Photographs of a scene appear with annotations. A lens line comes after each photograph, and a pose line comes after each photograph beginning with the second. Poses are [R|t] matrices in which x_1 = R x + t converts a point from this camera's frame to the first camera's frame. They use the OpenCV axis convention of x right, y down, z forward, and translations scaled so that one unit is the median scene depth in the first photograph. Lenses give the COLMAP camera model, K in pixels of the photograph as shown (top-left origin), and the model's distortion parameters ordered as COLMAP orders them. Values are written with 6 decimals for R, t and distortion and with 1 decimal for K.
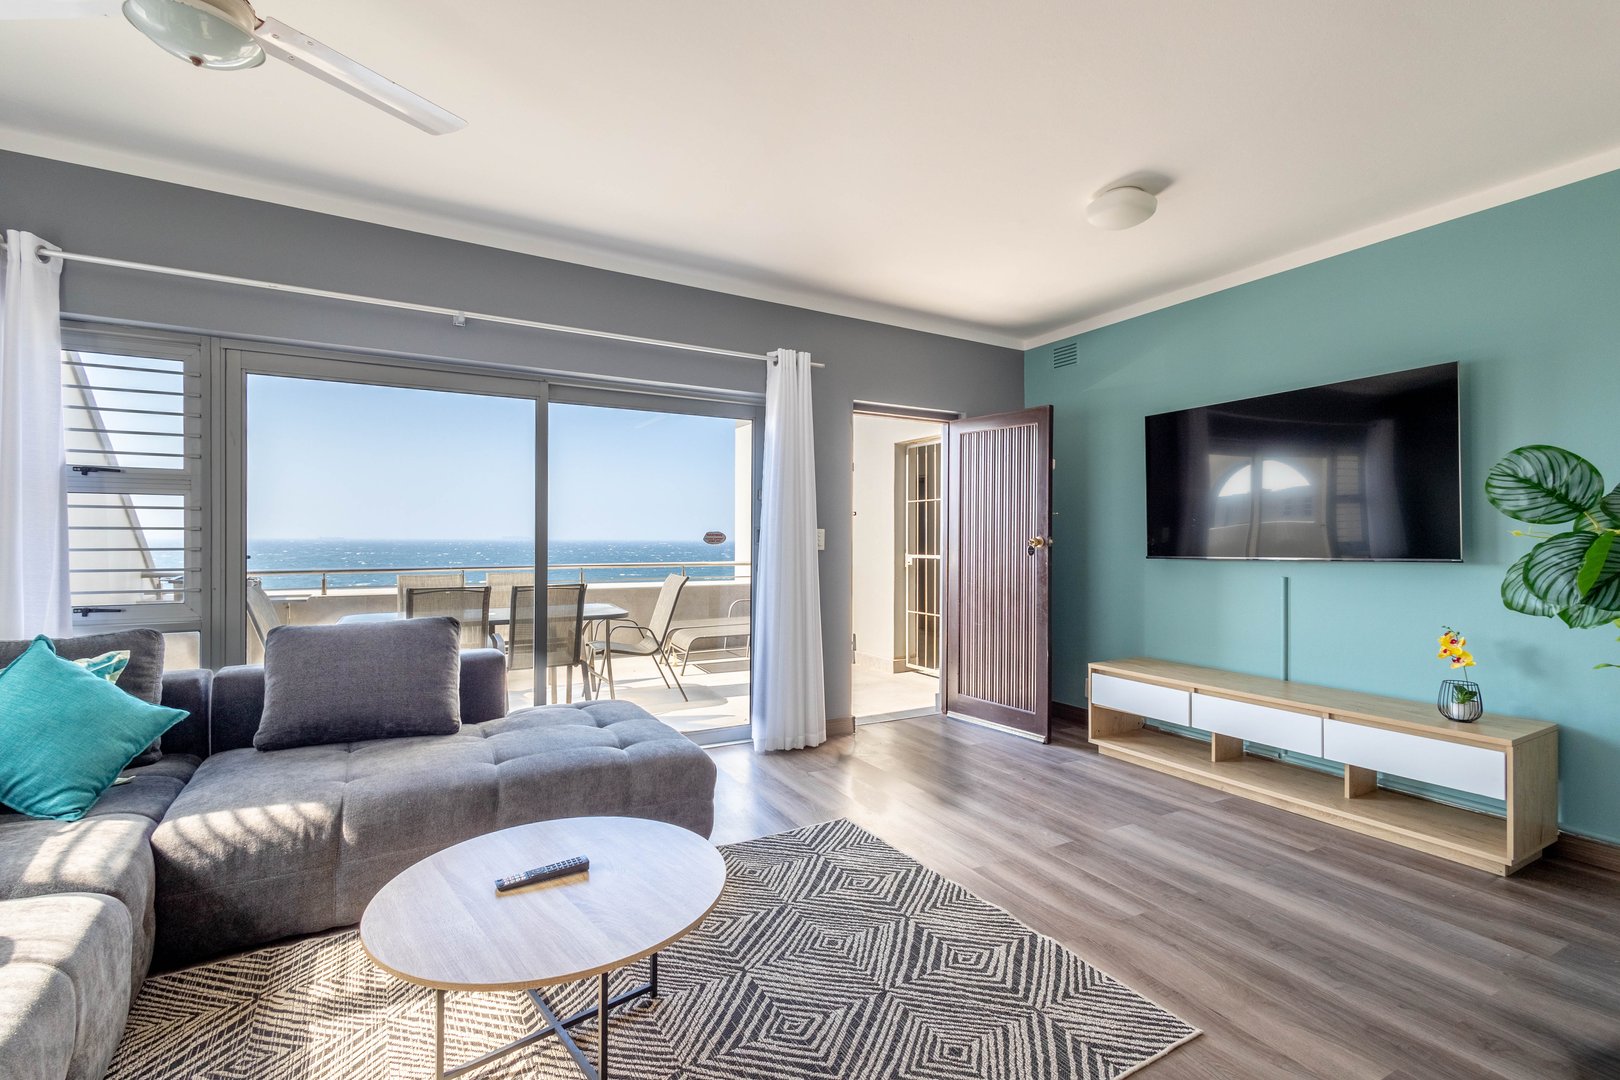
lens RADIAL K [[736.2, 0, 810.8], [0, 736.2, 537.3], [0, 0, 1]] dist [0.005189, 0.000394]
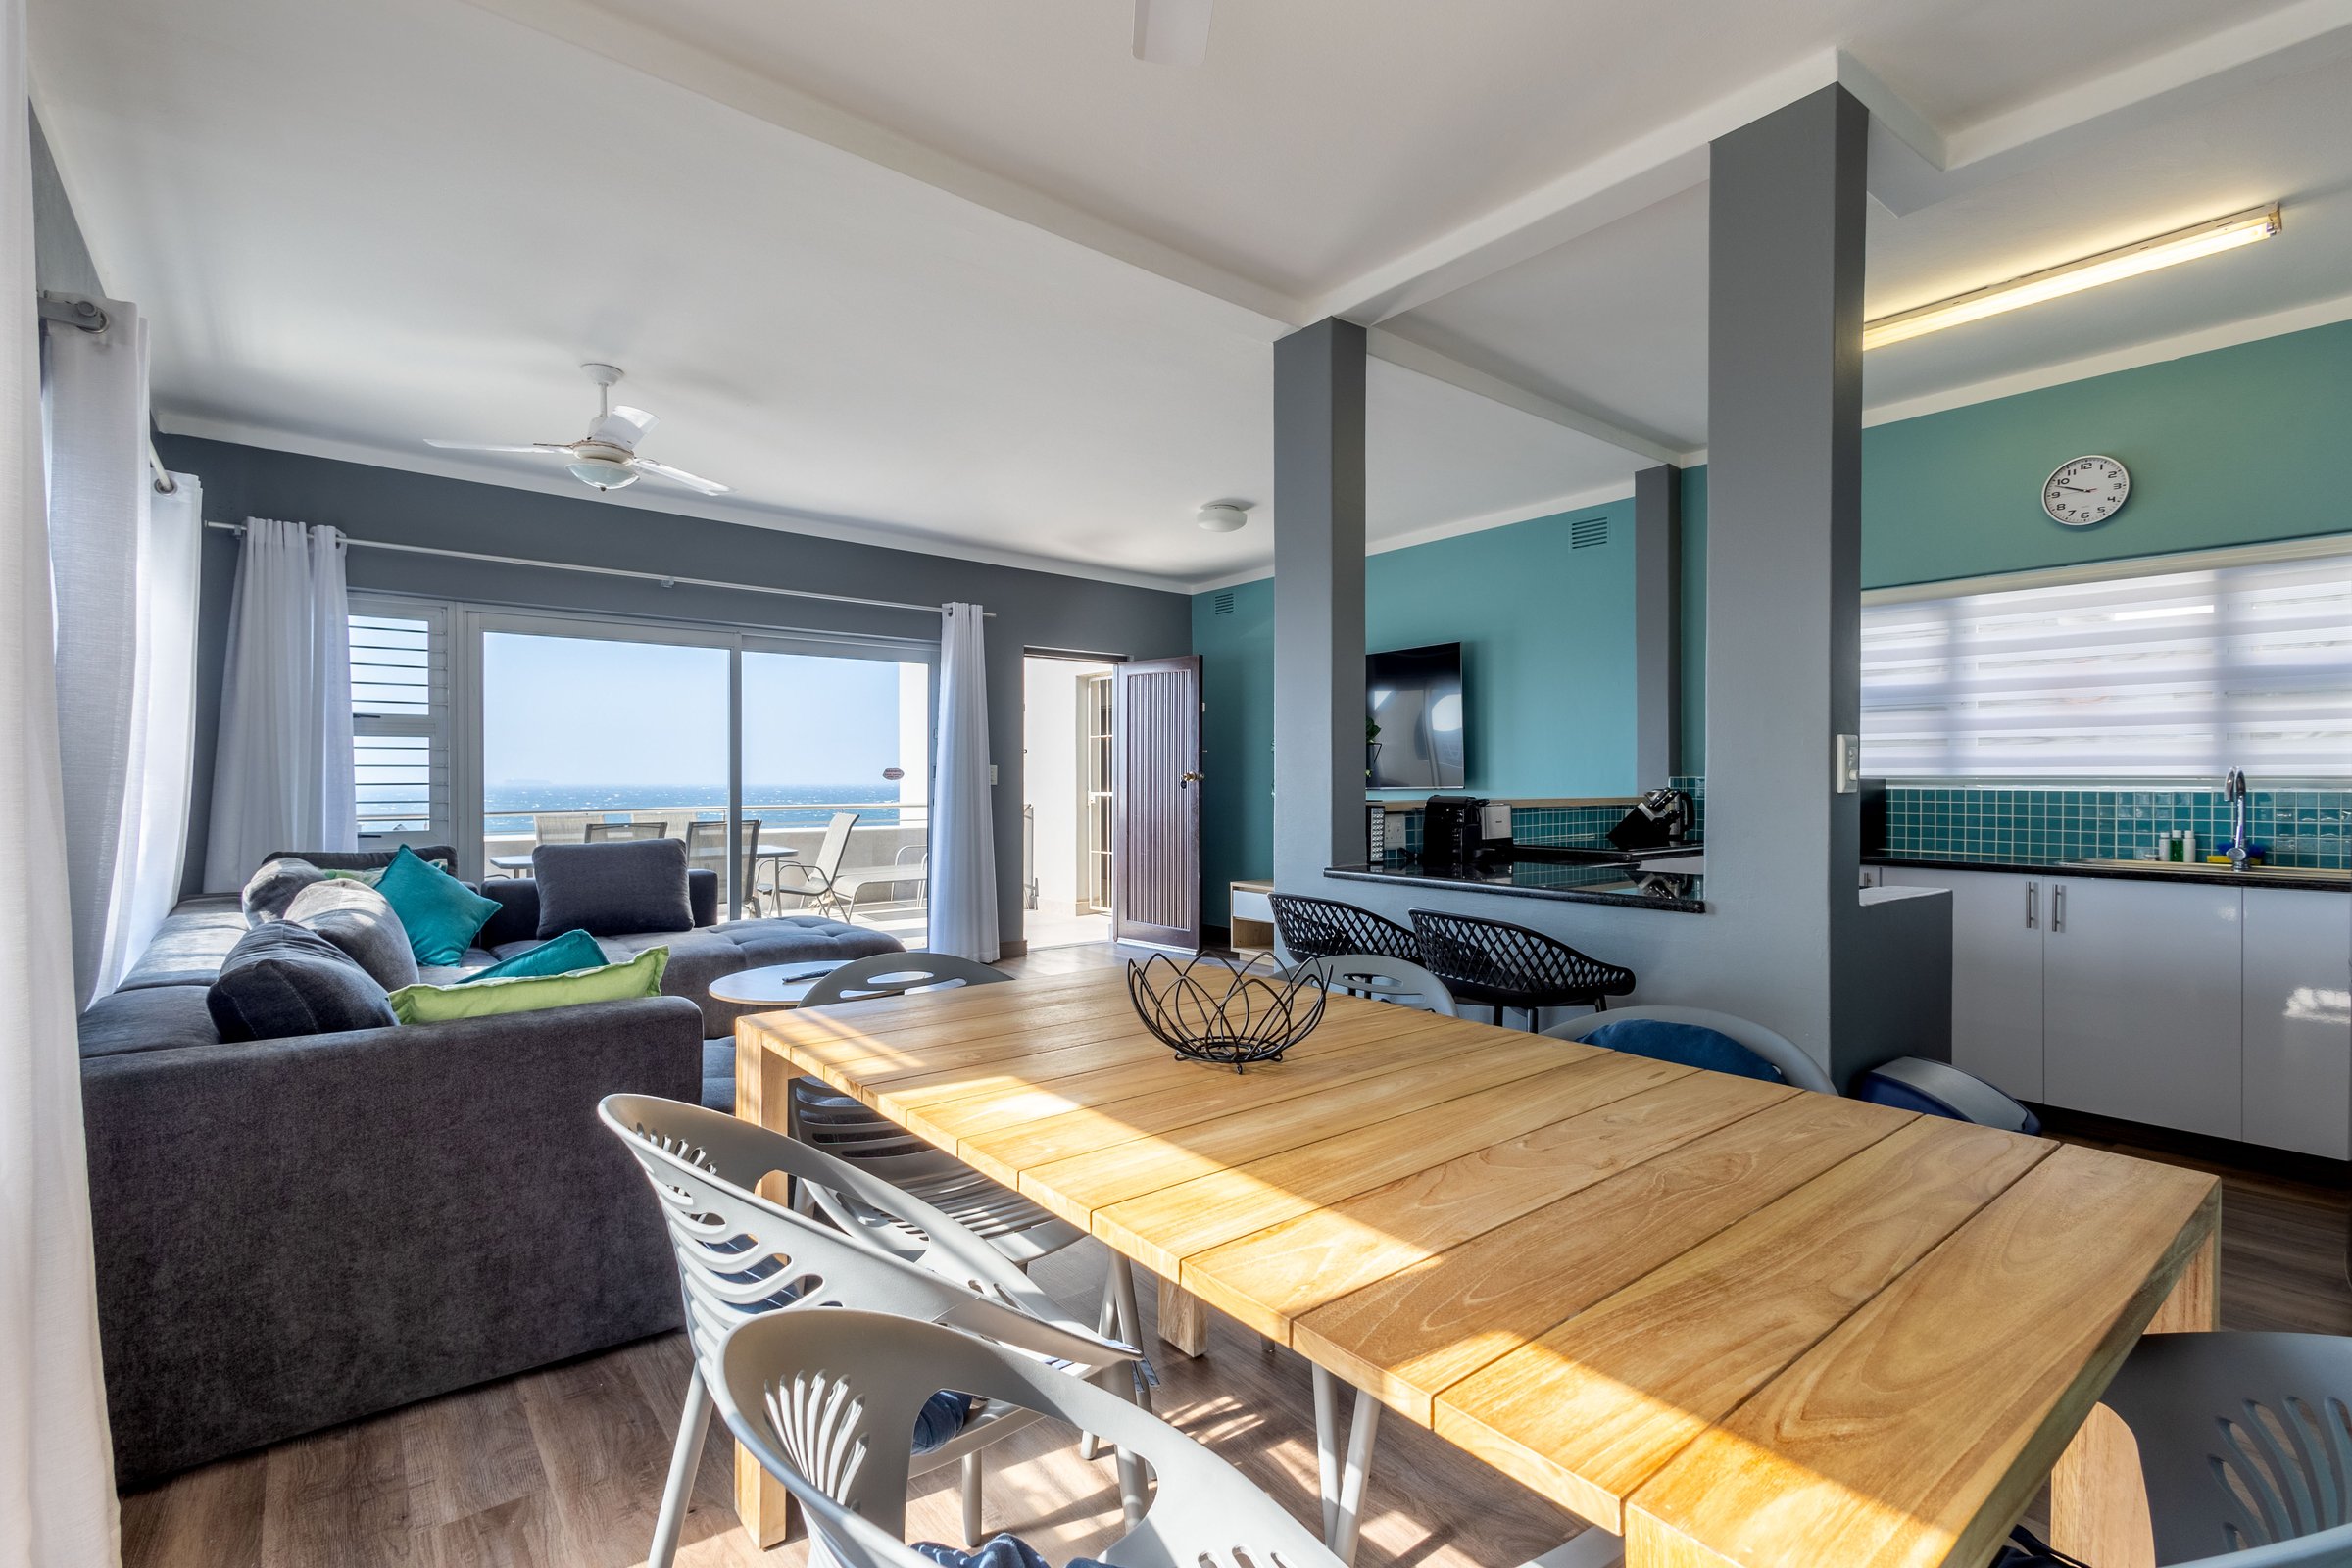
lens RADIAL K [[1068.9, 0, 1171.9], [0, 1068.9, 777.9], [0, 0, 1]] dist [0.005189, 0.000394]
pose [[0.987019, -0.004483, 0.160540, 0.020082], [0.004455, 0.999990, 0.000536, 0.007354], [-0.160541, 0.000186, 0.987029, -0.590543]]
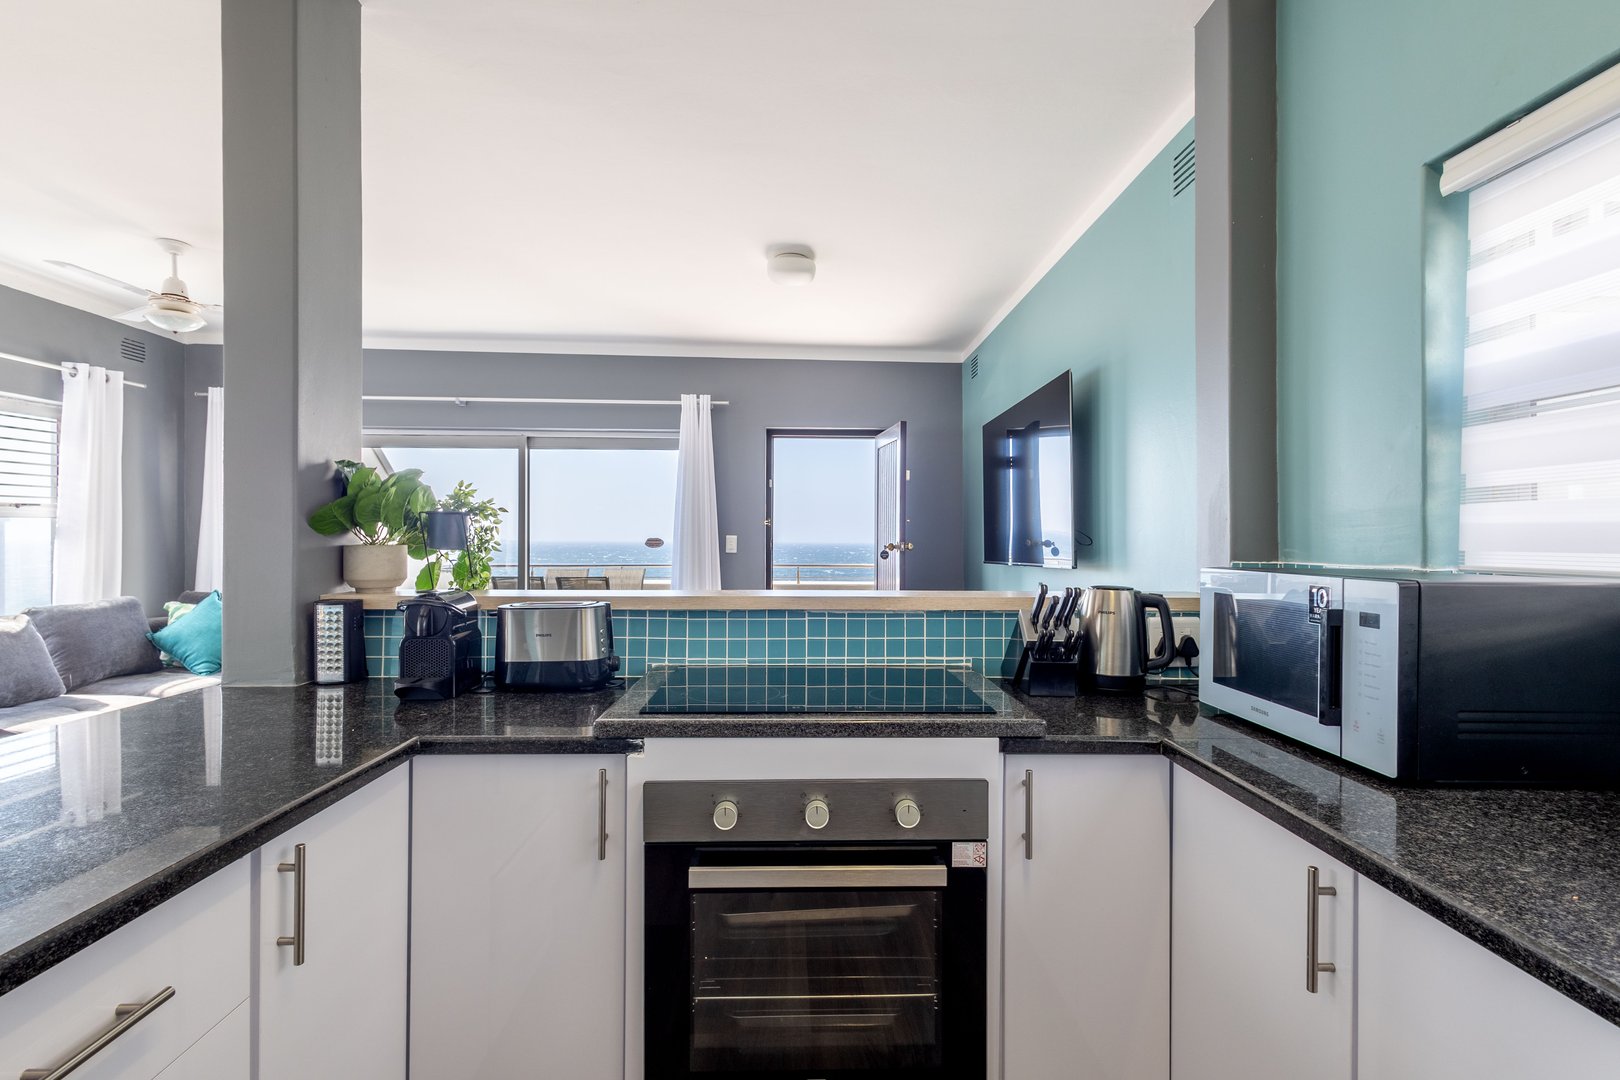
lens RADIAL K [[736.2, 0, 798.3], [0, 736.2, 543.3], [0, 0, 1]] dist [0.005189, 0.000394]
pose [[0.885621, 0.005689, -0.464374, 0.682688], [-0.000249, 0.999931, 0.011774, -0.011989], [0.464409, -0.010312, 0.885561, -0.041224]]
